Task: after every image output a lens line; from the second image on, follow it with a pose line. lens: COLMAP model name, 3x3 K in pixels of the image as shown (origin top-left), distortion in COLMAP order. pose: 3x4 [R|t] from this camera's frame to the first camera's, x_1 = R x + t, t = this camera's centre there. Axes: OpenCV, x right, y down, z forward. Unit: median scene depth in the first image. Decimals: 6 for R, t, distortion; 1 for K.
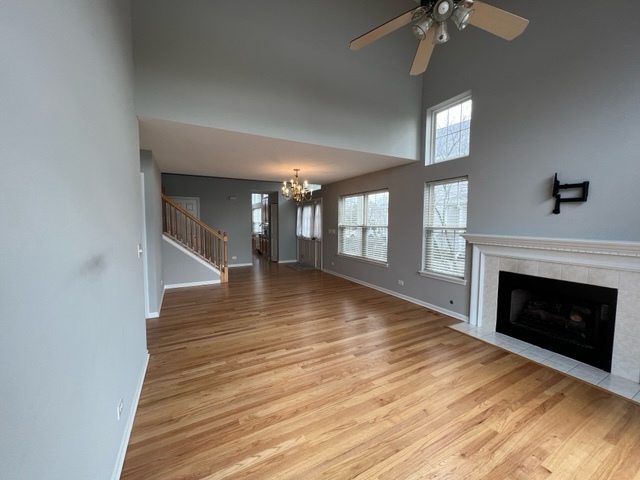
lens RADIAL K [[256.9, 0, 320.1], [0, 256.9, 240.0], [0, 0, 1]] dist [0.000829, 0.000657]
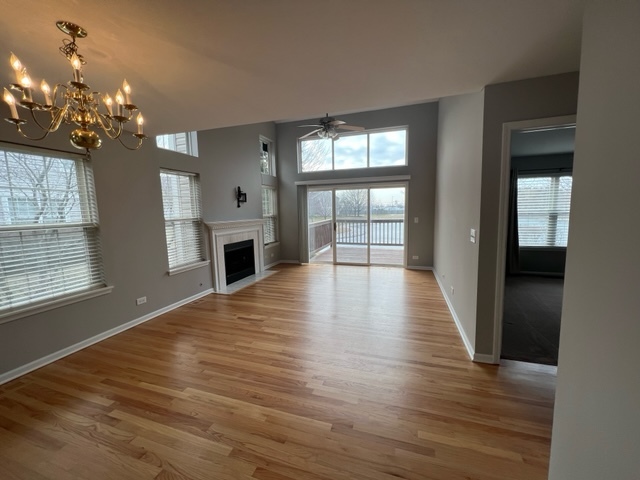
lens RADIAL K [[256.9, 0, 319.7], [0, 256.9, 240.4], [0, 0, 1]] dist [0.000829, 0.000657]
pose [[-0.683452, -0.073714, 0.726264, -0.732894], [0.072082, 0.983212, 0.167627, -0.111600], [-0.726428, 0.166915, -0.666665, 1.516713]]
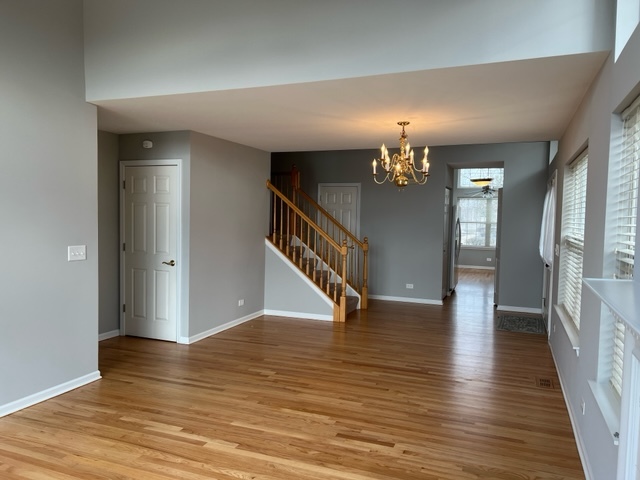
lens RADIAL K [[479.2, 0, 324.4], [0, 479.2, 239.1], [0, 0, 1]] dist [0.034102, -0.031955]
pose [[0.641552, 0.043347, -0.765854, 0.811159], [-0.066573, 0.997781, 0.000706, -0.049560], [0.764186, 0.050532, 0.643014, 0.408706]]
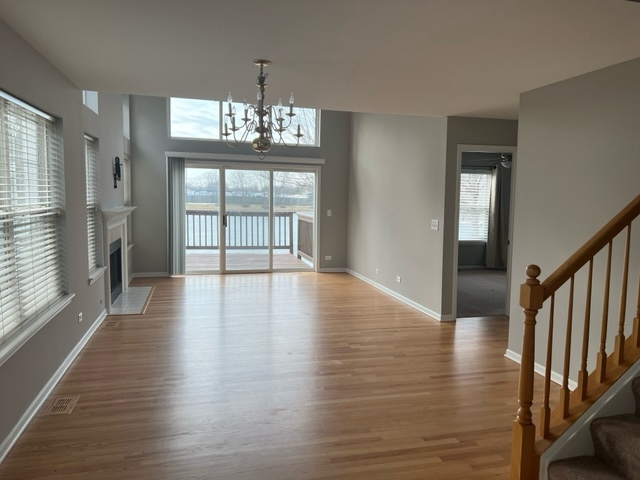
lens RADIAL K [[479.2, 0, 323.5], [0, 479.2, 242.9], [0, 0, 1]] dist [0.034102, -0.031955]
pose [[-0.971661, -0.045933, 0.231871, -0.513375], [-0.006181, 0.985540, 0.169332, -0.198391], [-0.236296, 0.163100, -0.957895, 2.473776]]
